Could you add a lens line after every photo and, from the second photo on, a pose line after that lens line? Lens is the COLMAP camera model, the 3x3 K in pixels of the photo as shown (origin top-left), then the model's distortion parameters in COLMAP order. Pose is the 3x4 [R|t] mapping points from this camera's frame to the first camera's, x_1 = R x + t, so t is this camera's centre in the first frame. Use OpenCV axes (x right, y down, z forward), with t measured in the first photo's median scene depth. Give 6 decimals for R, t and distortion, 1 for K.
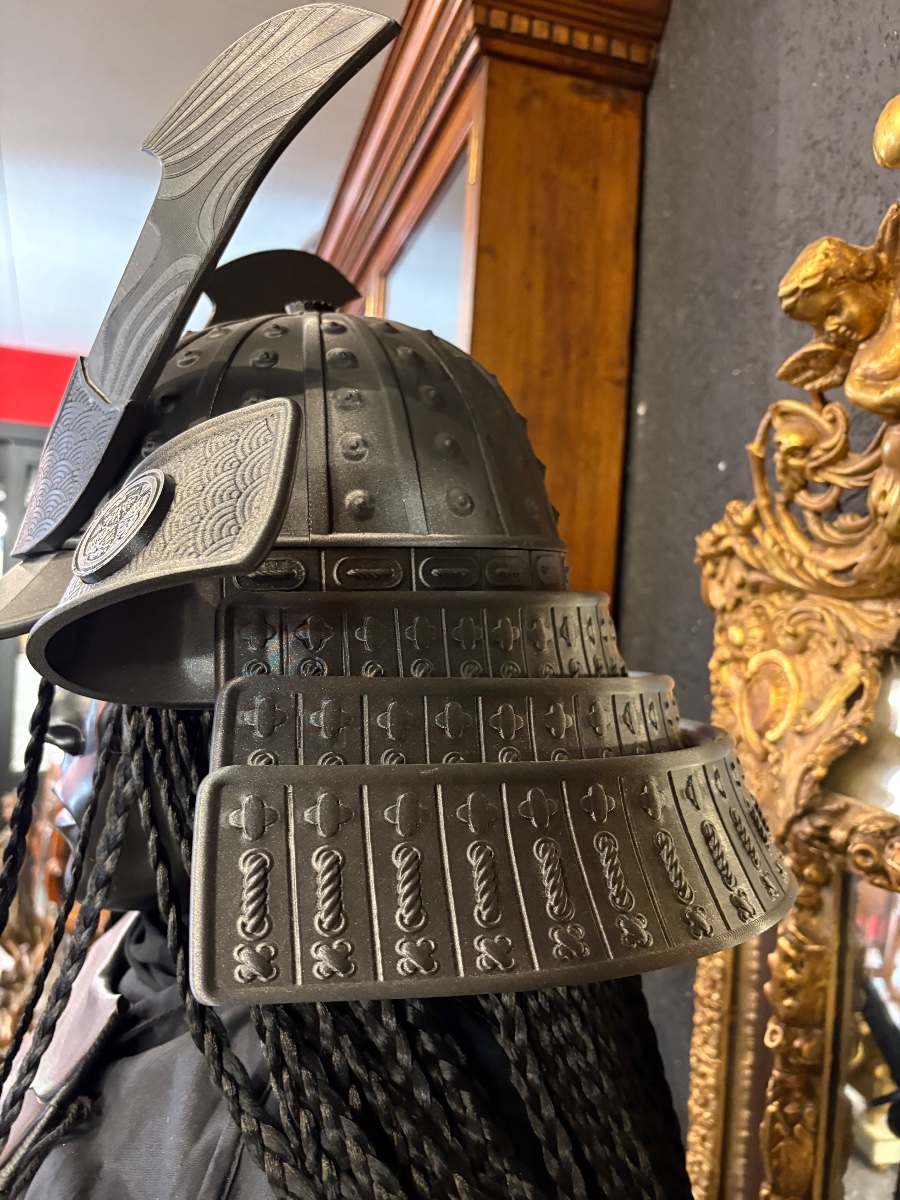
lens RADIAL K [[921.9, 0, 452.0], [0, 921.9, 599.6], [0, 0, 1]] dist [0.012797, -0.019684]
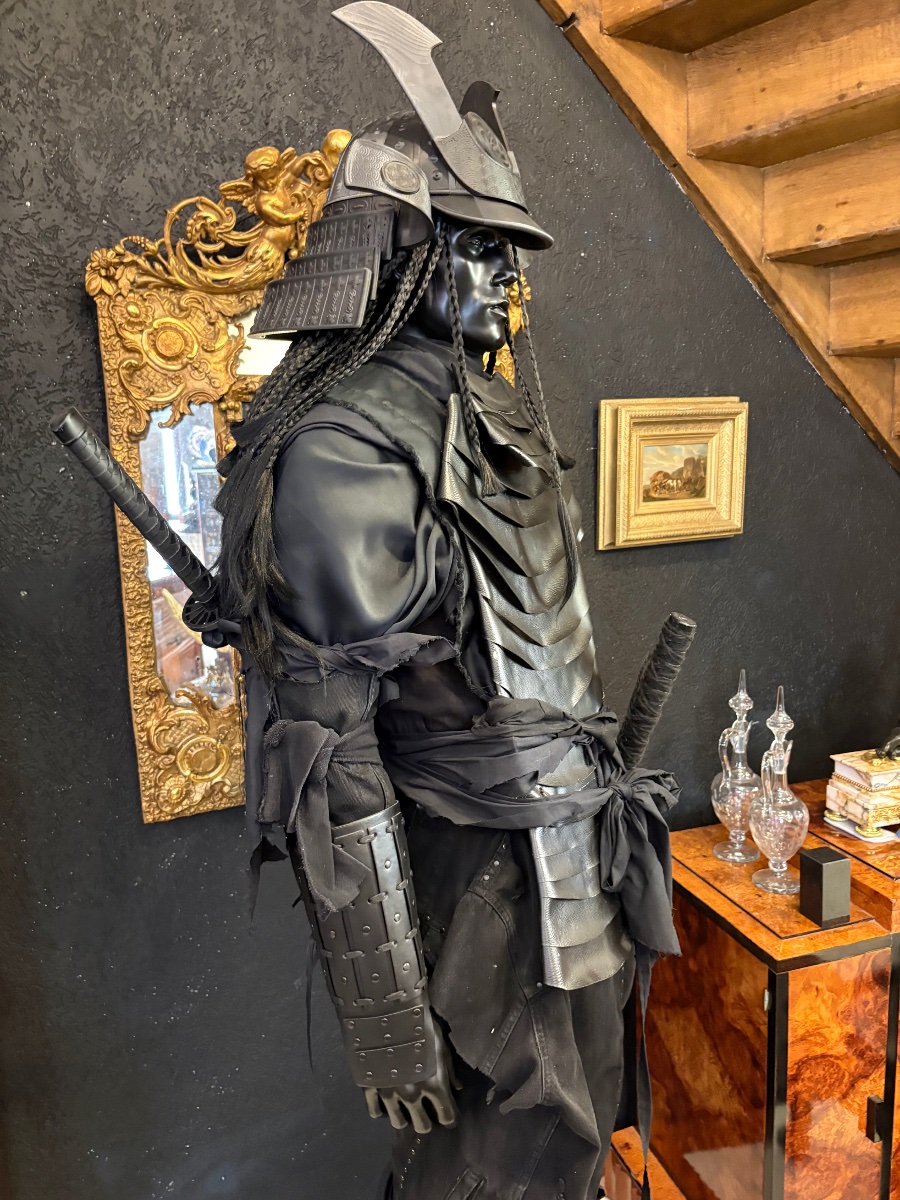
lens RADIAL K [[921.9, 0, 455.8], [0, 921.9, 605.2], [0, 0, 1]] dist [0.012797, -0.019684]
pose [[-0.155949, -0.195292, 0.968267, -2.304933], [0.020449, 0.979412, 0.200833, 0.347655], [-0.987553, 0.051120, -0.148745, 0.848431]]
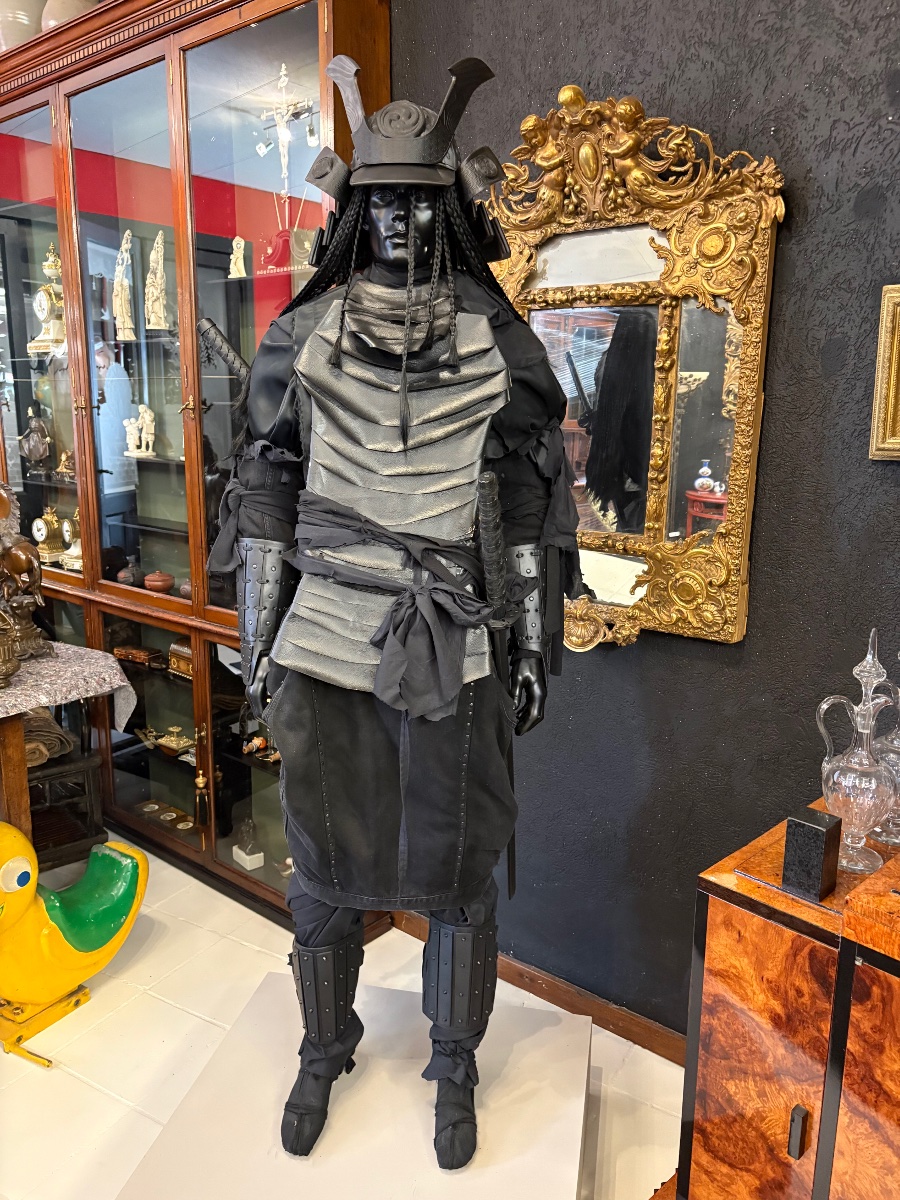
lens RADIAL K [[921.9, 0, 446.4], [0, 921.9, 602.2], [0, 0, 1]] dist [0.012797, -0.019684]
pose [[0.822820, -0.161712, 0.544808, -1.940172], [0.030723, 0.969916, 0.241492, 0.517054], [-0.567471, -0.181966, 0.803035, -1.849474]]
